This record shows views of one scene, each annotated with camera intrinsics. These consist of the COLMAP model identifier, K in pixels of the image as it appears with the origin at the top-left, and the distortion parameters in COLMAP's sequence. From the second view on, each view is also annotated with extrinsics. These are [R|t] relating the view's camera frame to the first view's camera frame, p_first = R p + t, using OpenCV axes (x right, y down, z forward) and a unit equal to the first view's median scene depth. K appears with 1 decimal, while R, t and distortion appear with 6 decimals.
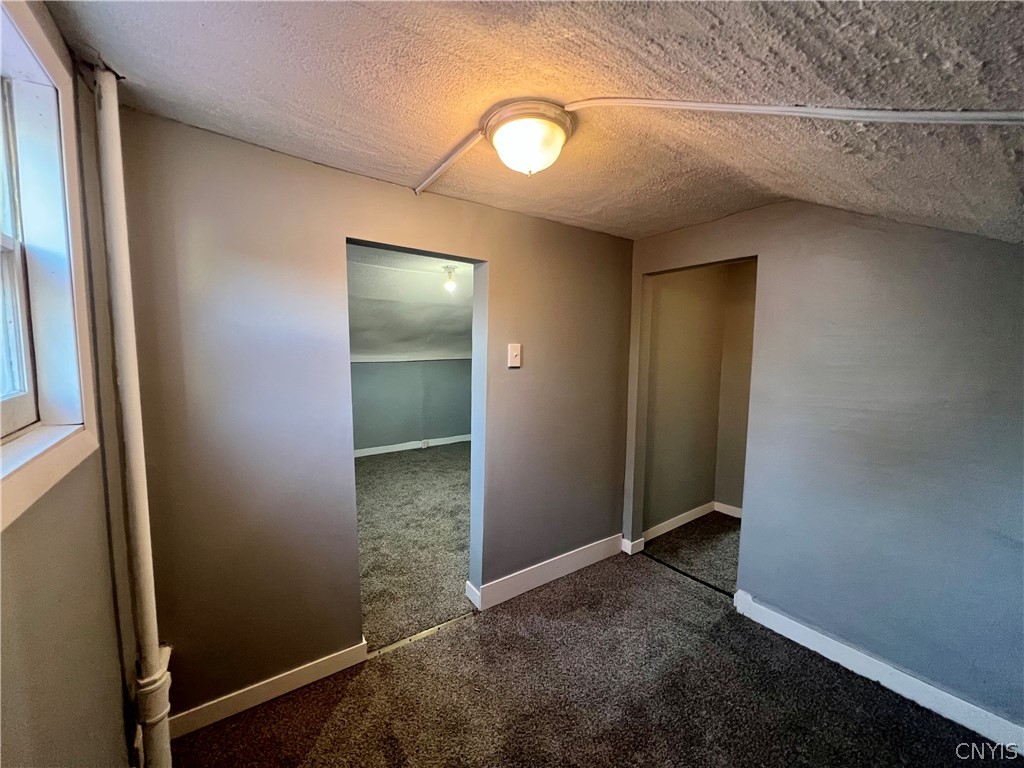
lens RADIAL K [[411.5, 0, 512.9], [0, 411.5, 386.5], [0, 0, 1]] dist [-0.001546, 0.000118]
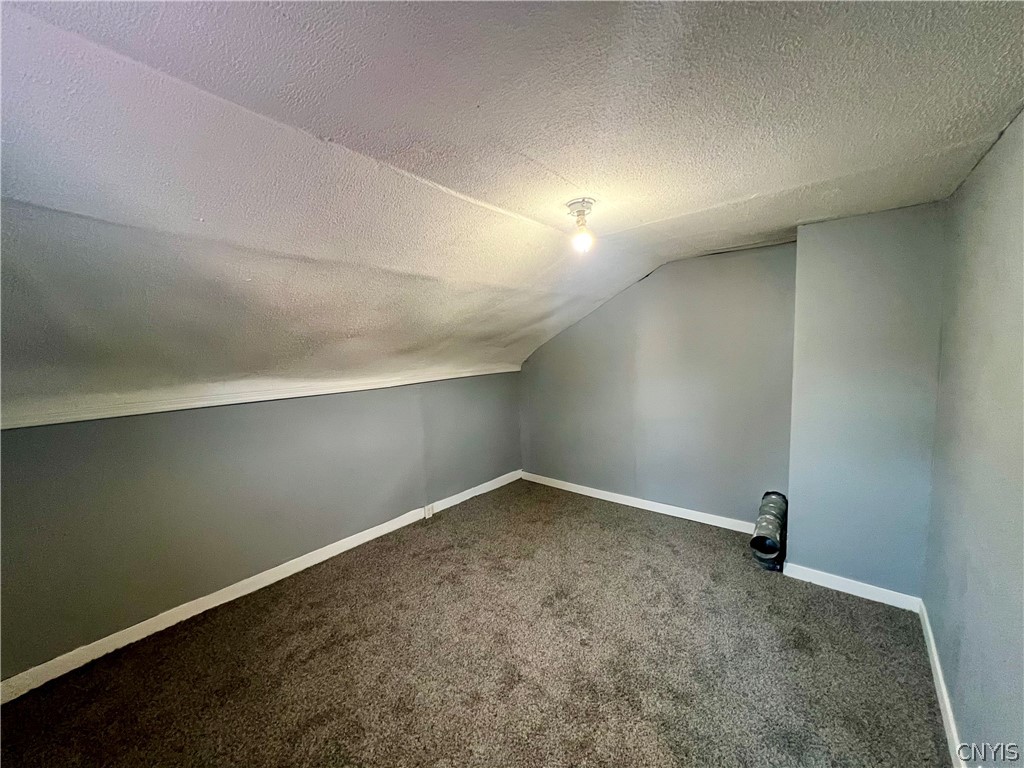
lens RADIAL K [[411.5, 0, 512.9], [0, 411.5, 386.5], [0, 0, 1]] dist [-0.001546, 0.000118]
pose [[0.965191, -0.064071, 0.253577, -0.288285], [0.065527, 0.997847, 0.002709, -0.058135], [-0.253205, 0.014002, 0.967311, 0.413608]]
